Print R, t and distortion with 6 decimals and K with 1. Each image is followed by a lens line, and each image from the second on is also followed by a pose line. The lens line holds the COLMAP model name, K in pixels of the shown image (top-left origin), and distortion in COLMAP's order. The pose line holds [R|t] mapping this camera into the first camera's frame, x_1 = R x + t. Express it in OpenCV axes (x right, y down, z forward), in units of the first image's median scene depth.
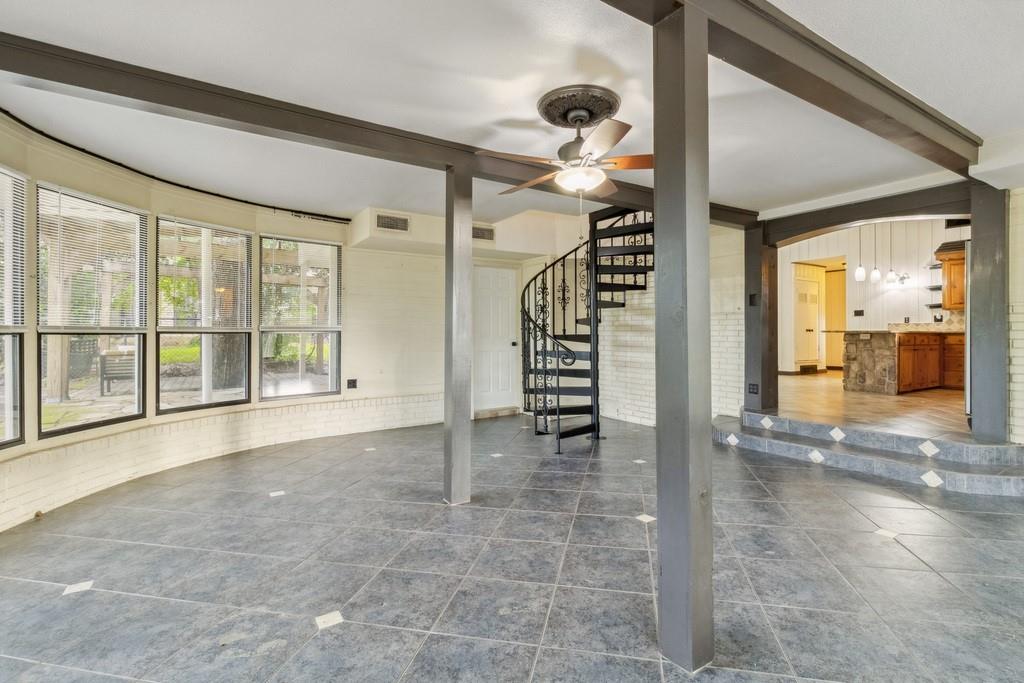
lens RADIAL K [[491.8, 0, 511.9], [0, 491.8, 328.5], [0, 0, 1]] dist [-0.001091, 0.000003]
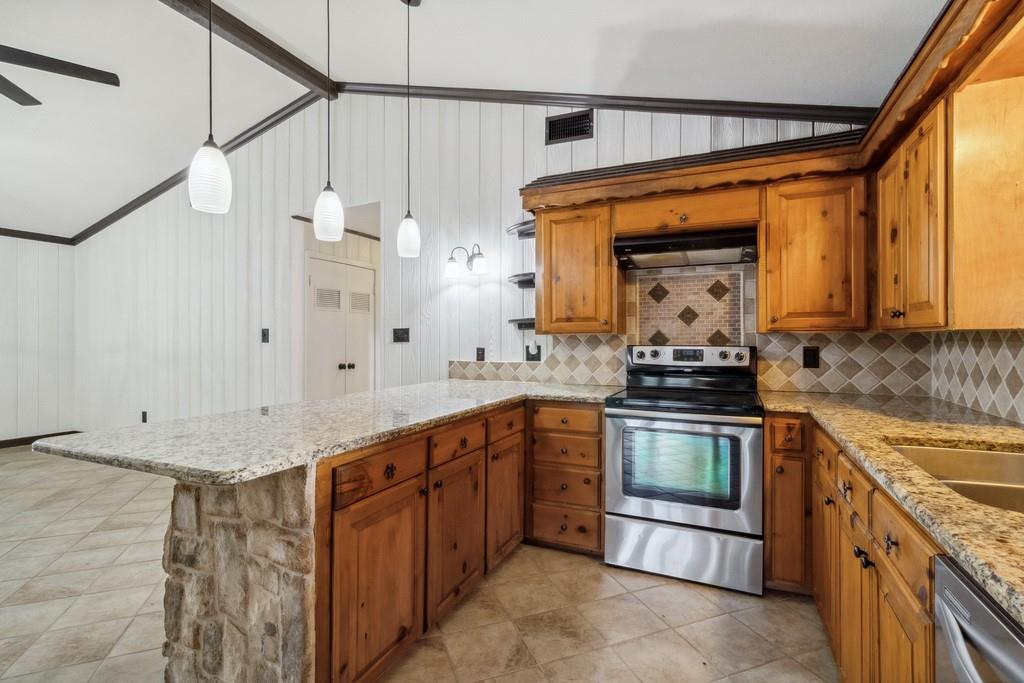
lens RADIAL K [[479.5, 0, 516.5], [0, 479.5, 338.9], [0, 0, 1]] dist [0.003051, 0.000537]
pose [[0.836291, -0.004530, 0.548268, 0.667805], [-0.002393, 0.999926, 0.011912, -0.040016], [-0.548281, -0.011274, 0.836218, 0.701013]]
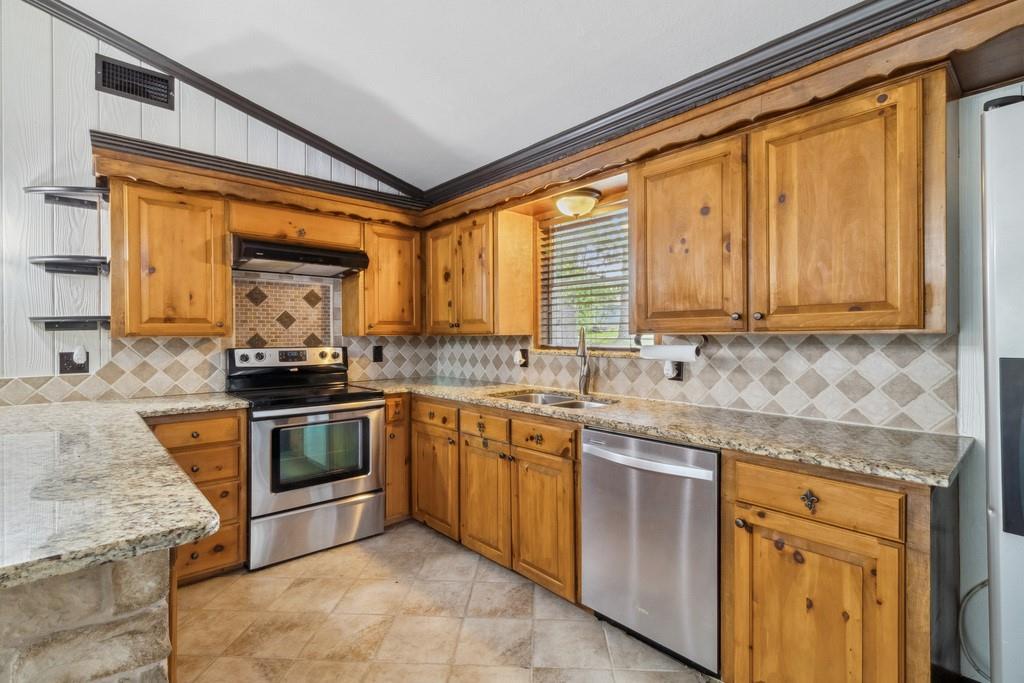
lens RADIAL K [[479.8, 0, 518.4], [0, 479.8, 337.8], [0, 0, 1]] dist [0.002934, 0.000402]
pose [[-0.166734, -0.003492, 0.985996, 0.547661], [-0.005642, 0.999981, 0.002588, -0.040986], [-0.985986, -0.005131, -0.166750, 0.820576]]
